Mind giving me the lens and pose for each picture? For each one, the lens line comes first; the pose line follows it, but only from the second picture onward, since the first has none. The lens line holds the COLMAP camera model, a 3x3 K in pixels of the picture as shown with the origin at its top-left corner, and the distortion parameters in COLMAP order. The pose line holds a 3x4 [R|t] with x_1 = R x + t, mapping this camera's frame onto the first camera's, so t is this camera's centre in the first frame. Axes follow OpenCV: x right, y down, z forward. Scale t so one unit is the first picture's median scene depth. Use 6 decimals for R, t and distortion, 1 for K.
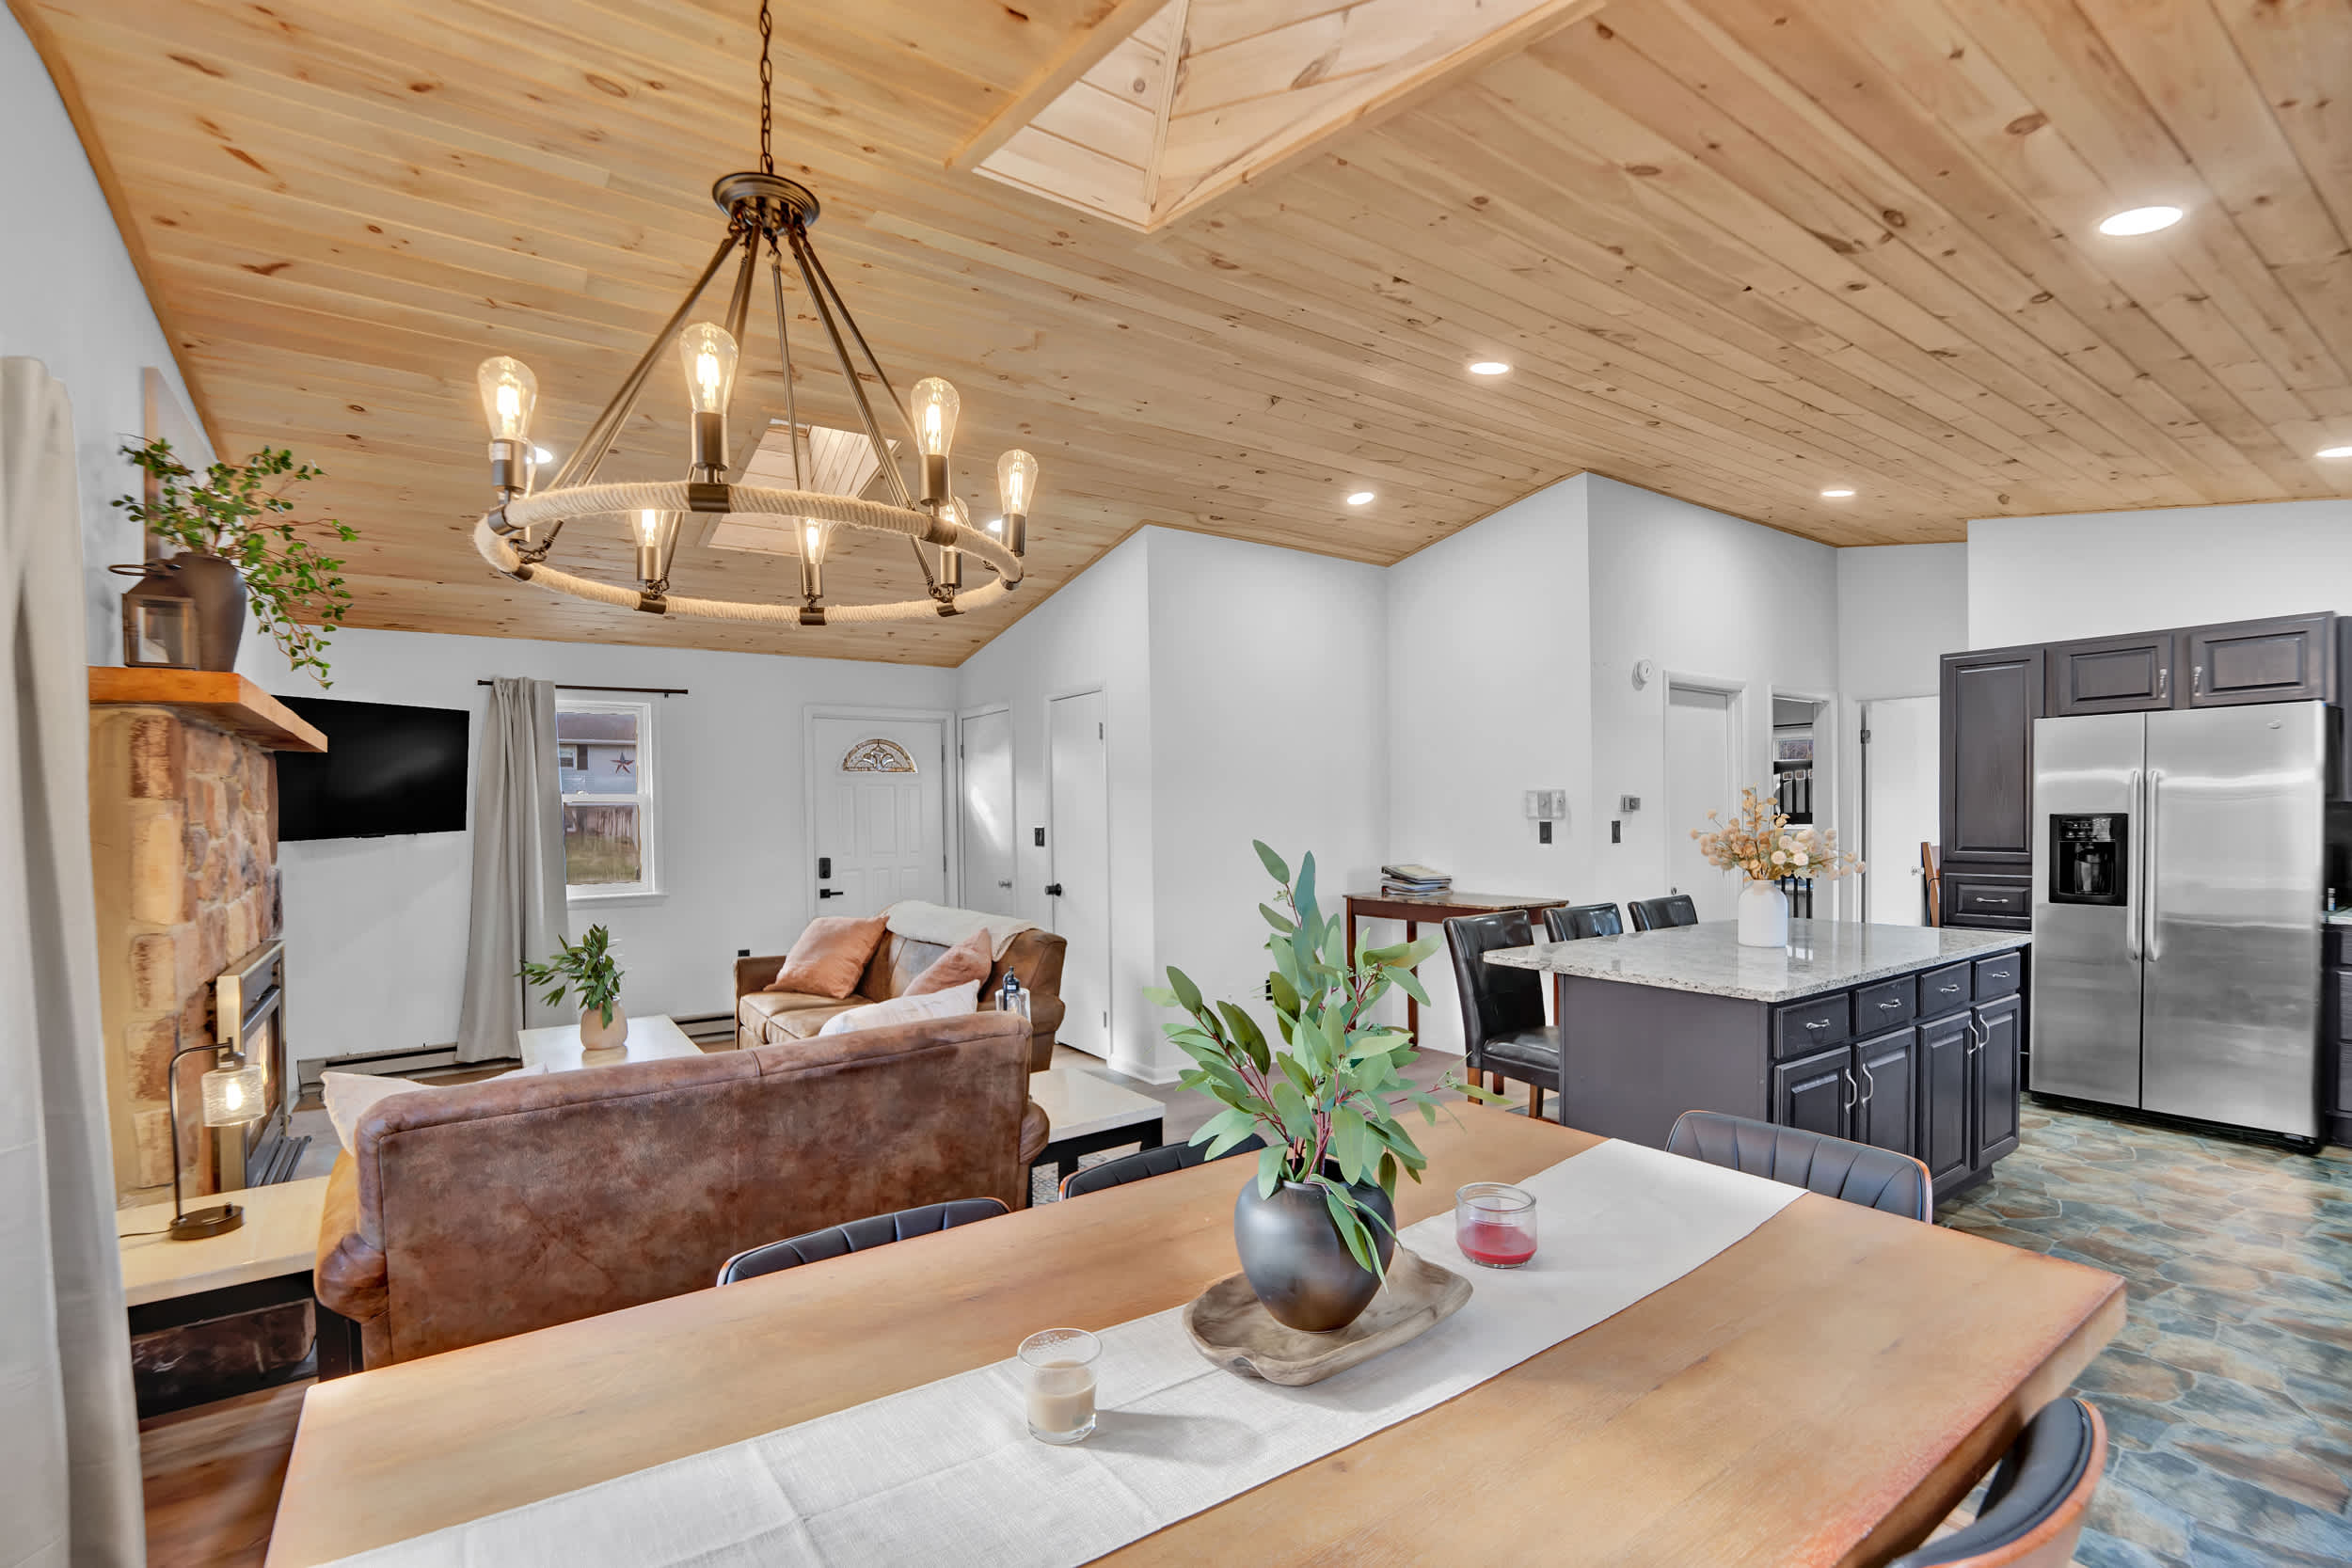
lens RADIAL K [[1047.8, 0, 1168.2], [0, 1047.8, 825.3], [0, 0, 1]] dist [-0.013531, -0.000238]
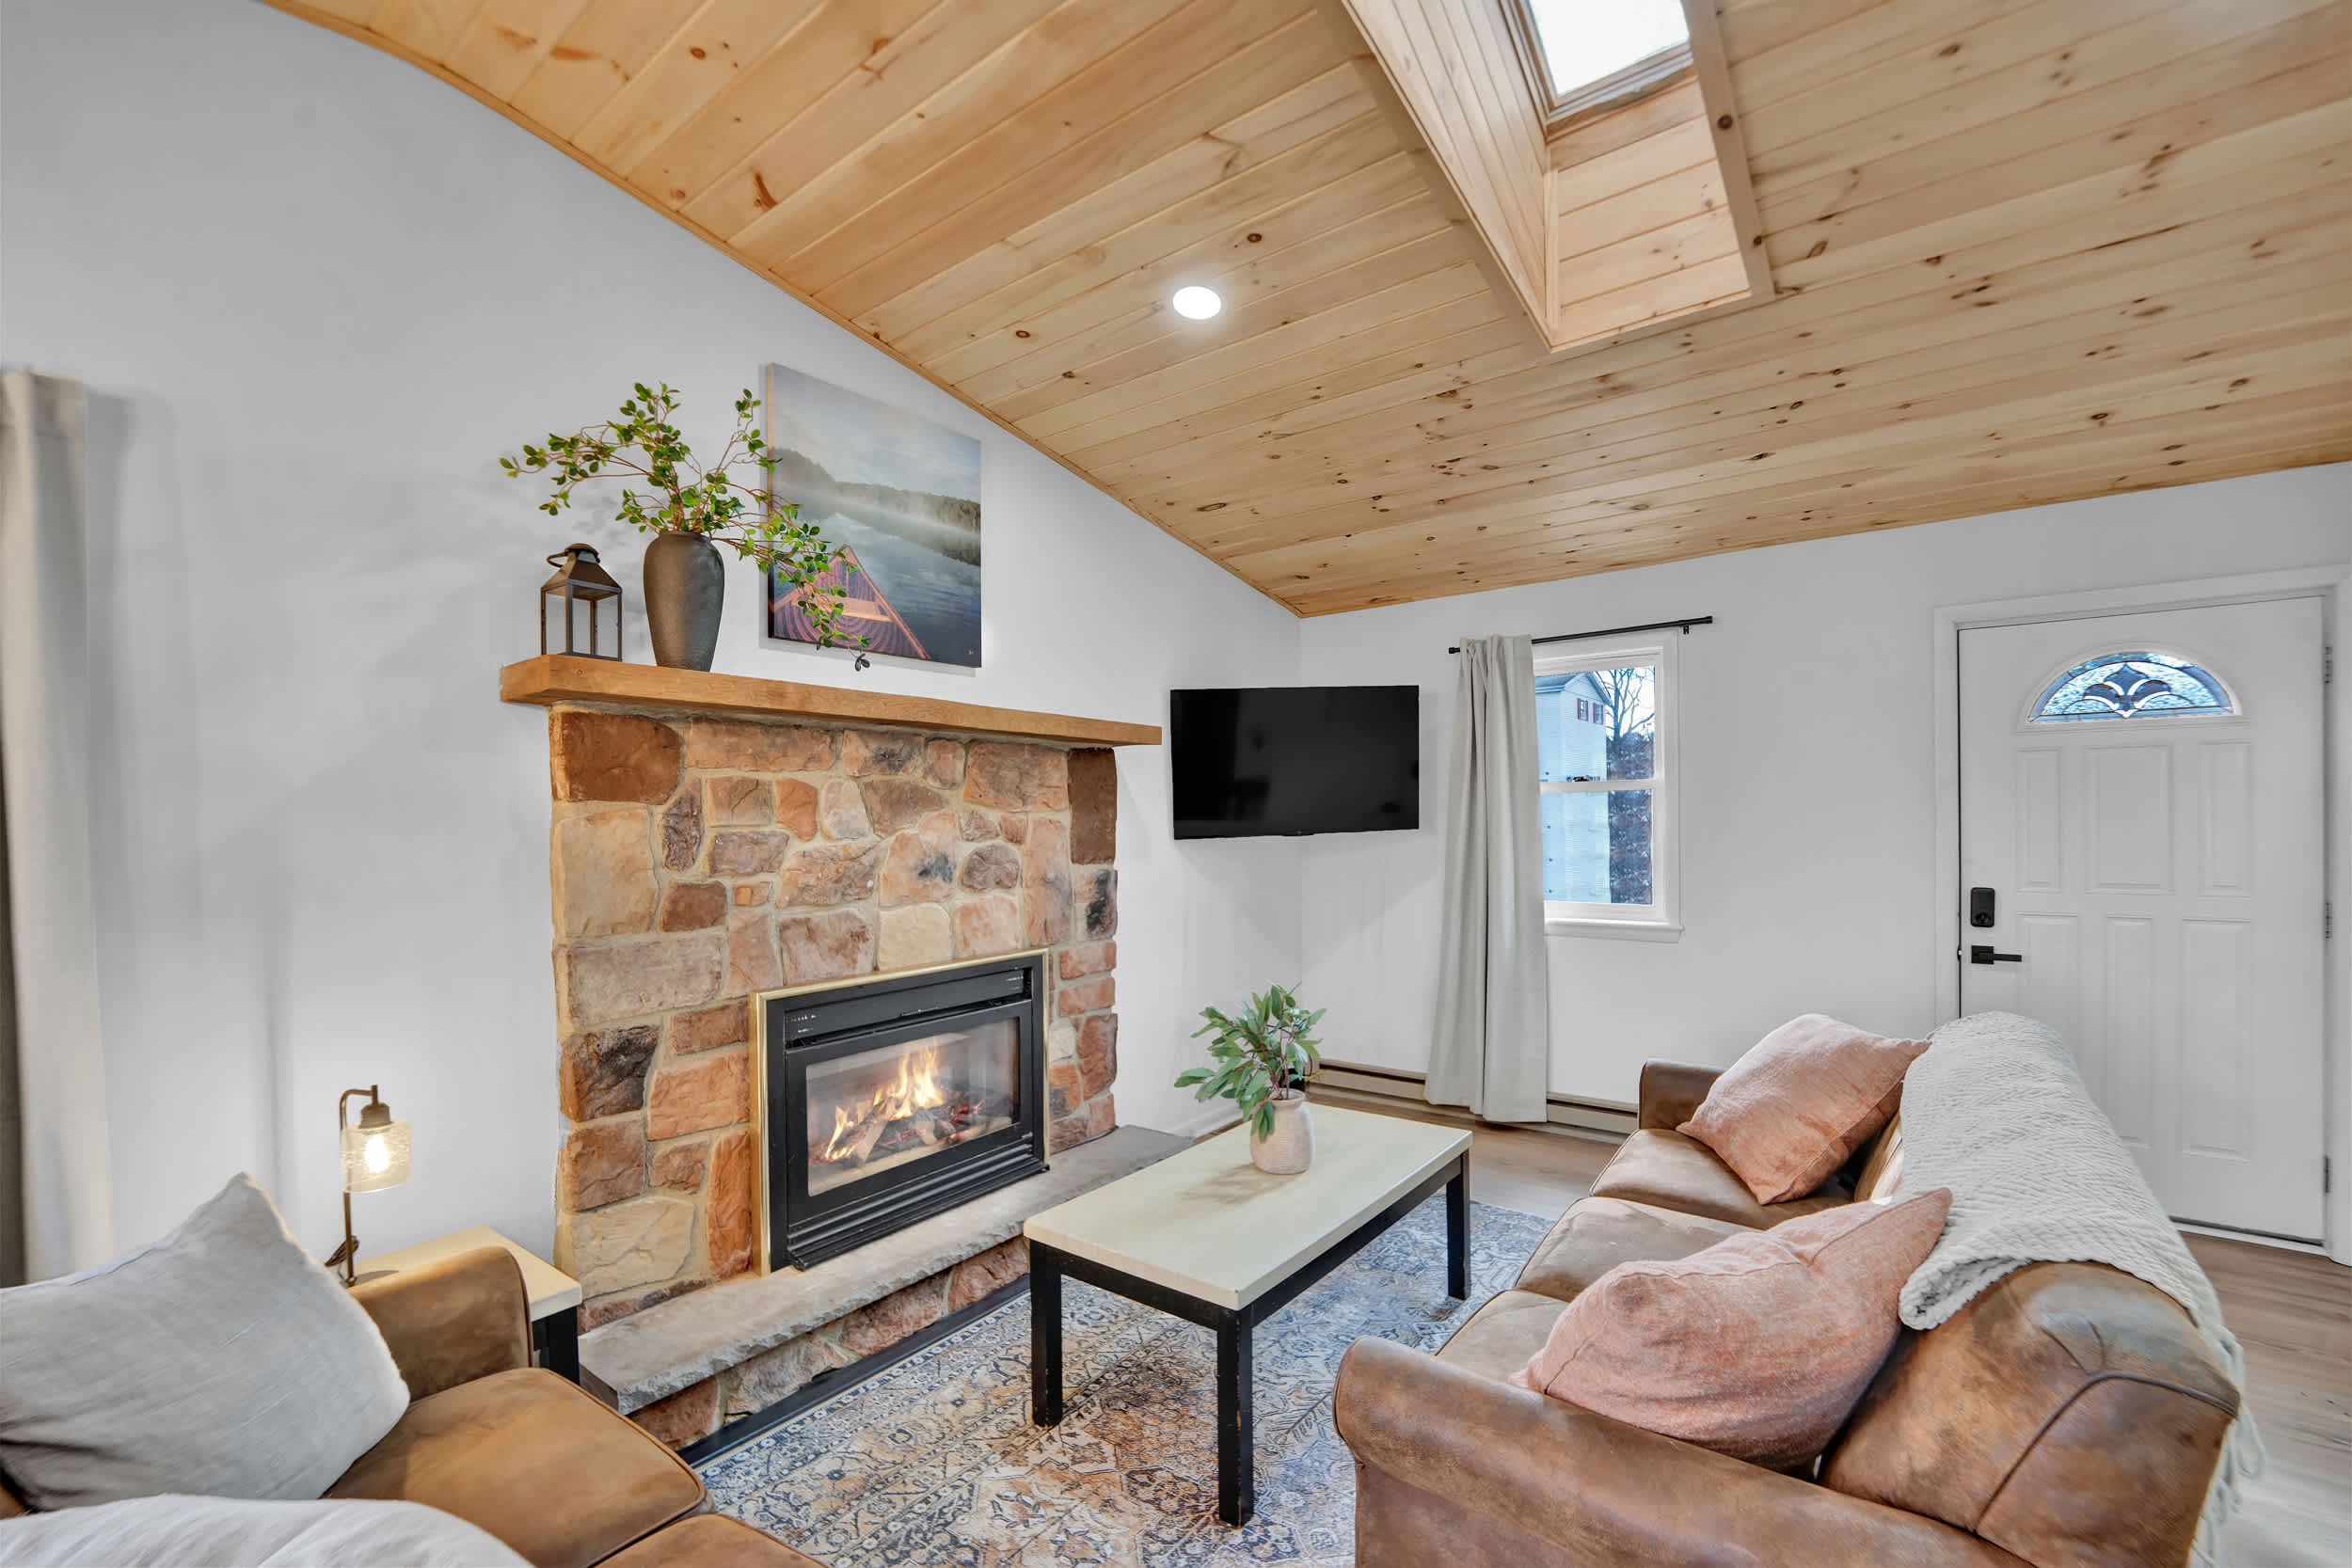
lens RADIAL K [[987.8, 0, 1169.9], [0, 987.8, 825.2], [0, 0, 1]] dist [-0.019804, 0.000928]
pose [[0.316295, 0.014866, -0.948544, 0.017120], [-0.004778, 0.999889, 0.014077, -0.008009], [0.948649, 0.000080, 0.316331, 0.570068]]
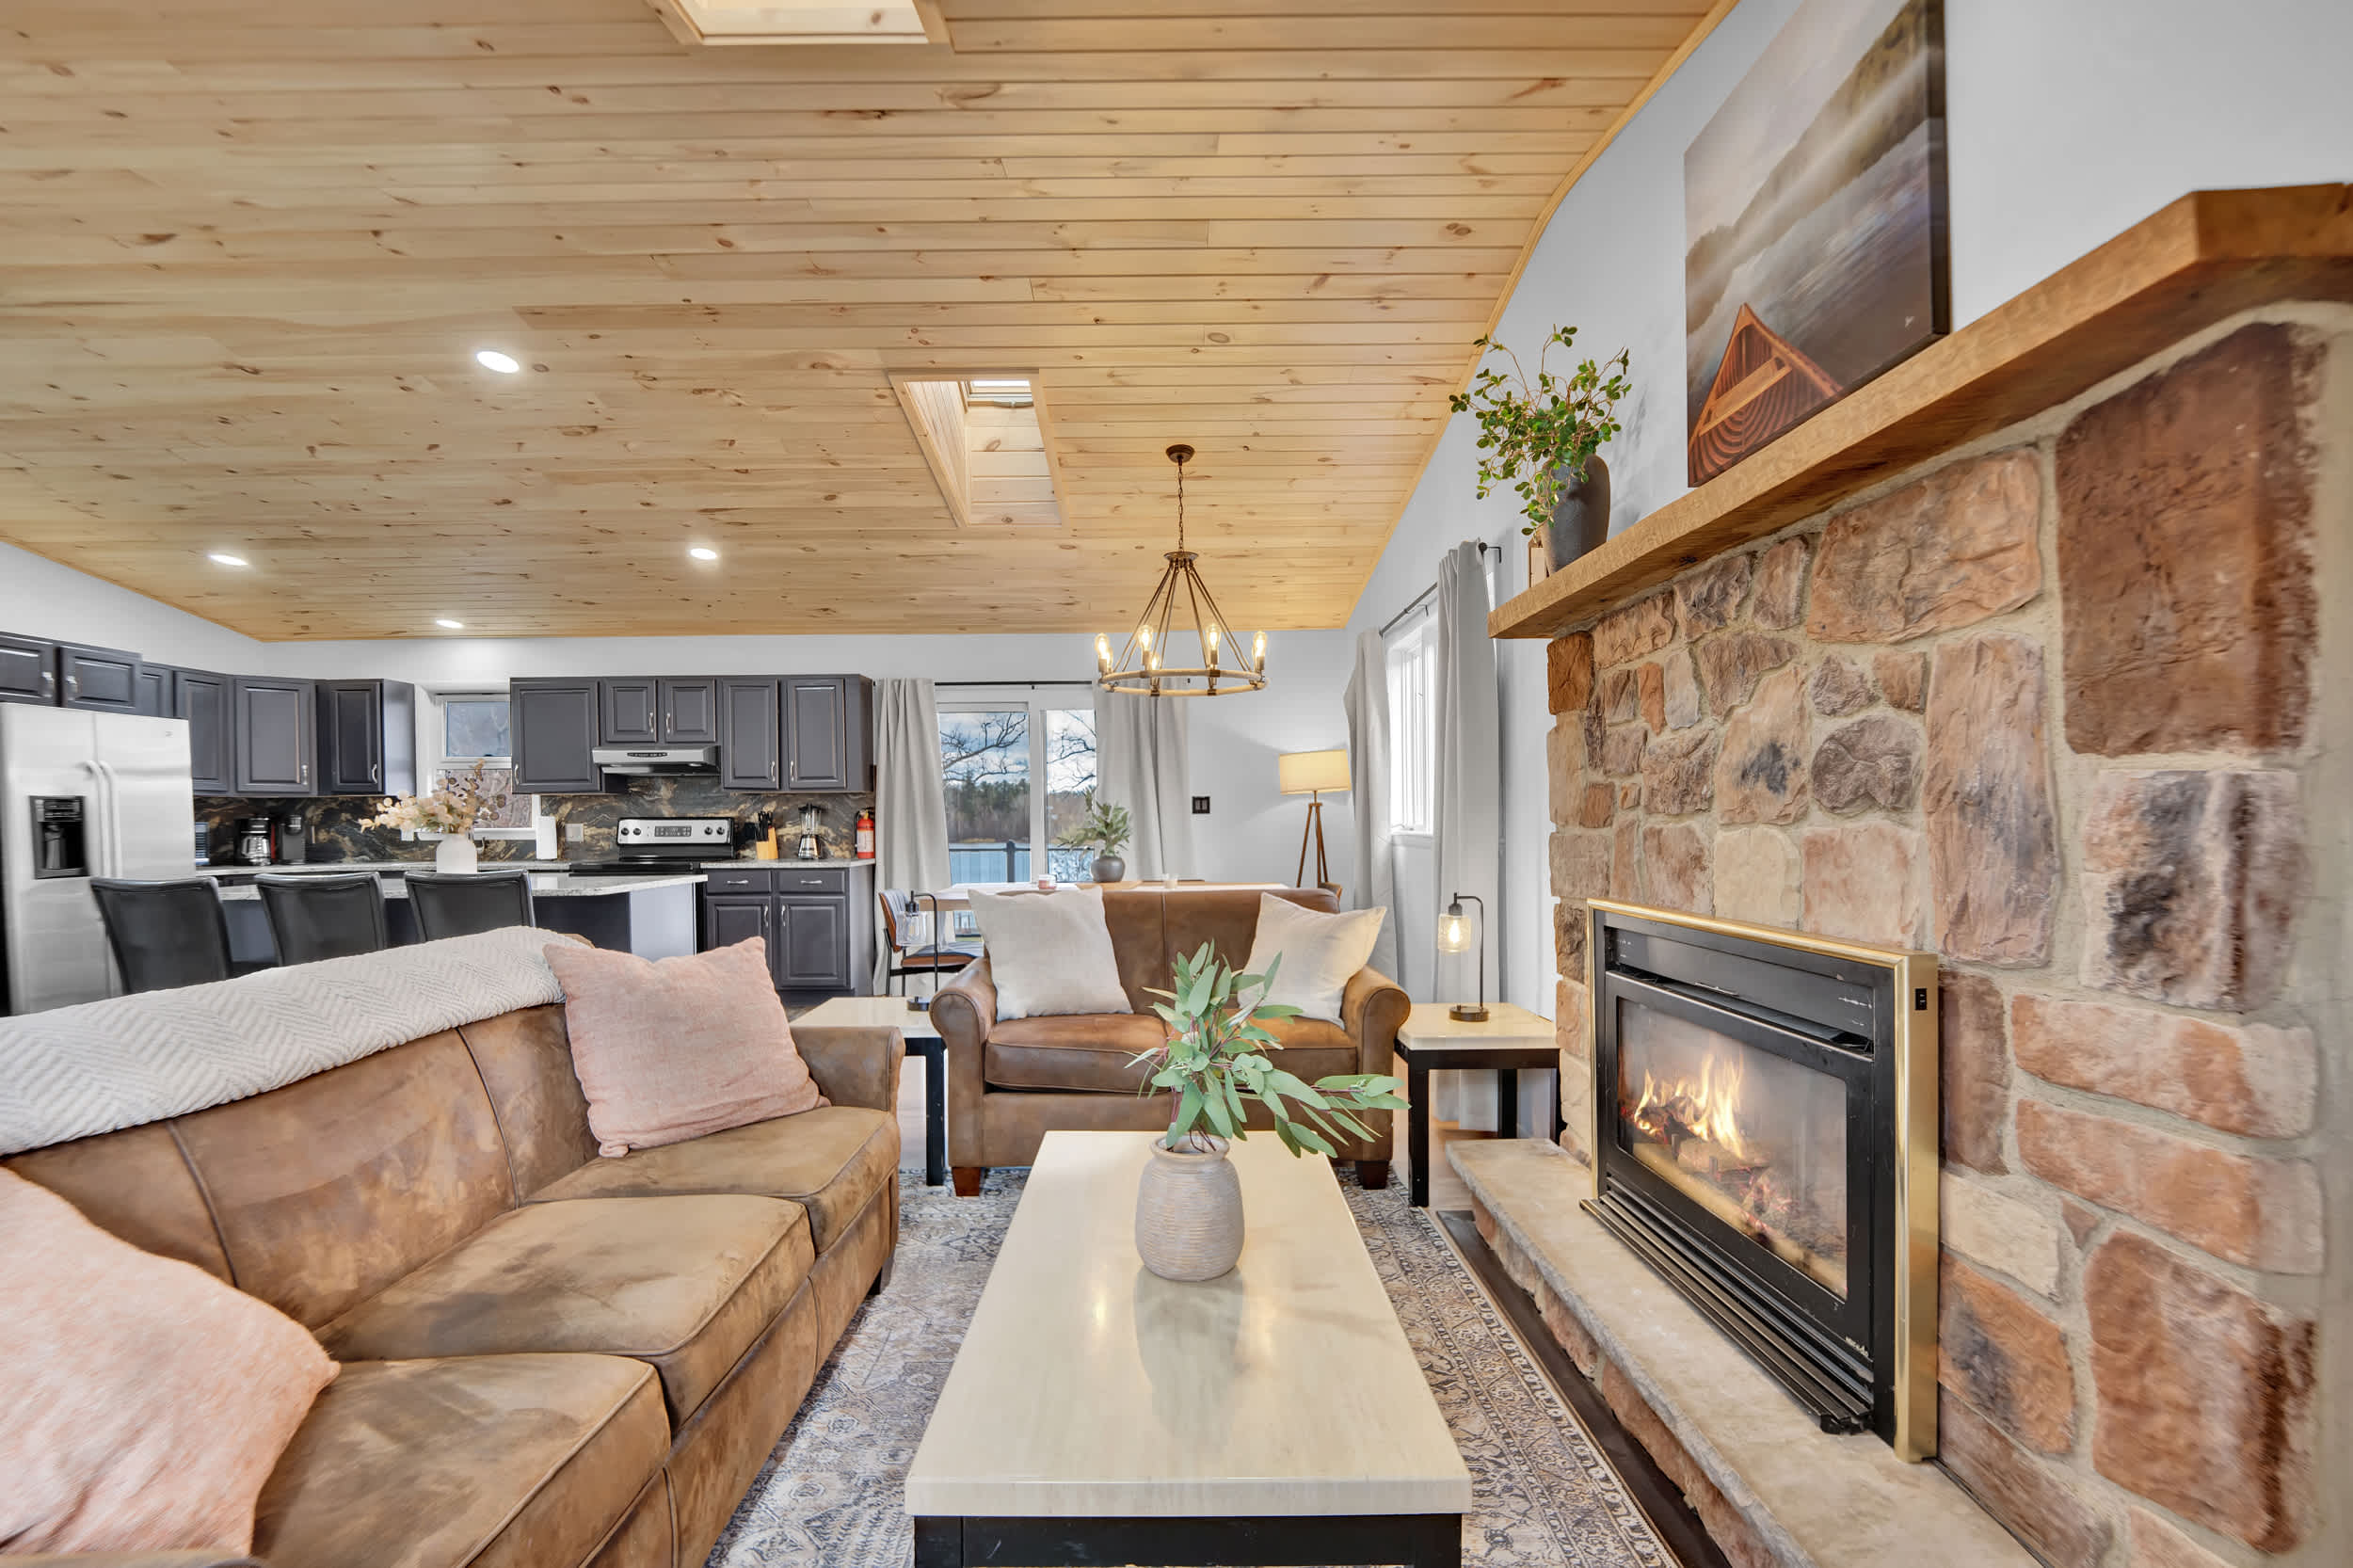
lens RADIAL K [[1035.3, 0, 1170.9], [0, 1035.3, 829.2], [0, 0, 1]] dist [-0.019861, 0.000036]
pose [[-0.831135, 0.013163, 0.555914, -0.581592], [0.025933, 0.999550, 0.015103, 0.035157], [-0.555465, 0.026969, -0.831102, 1.021491]]
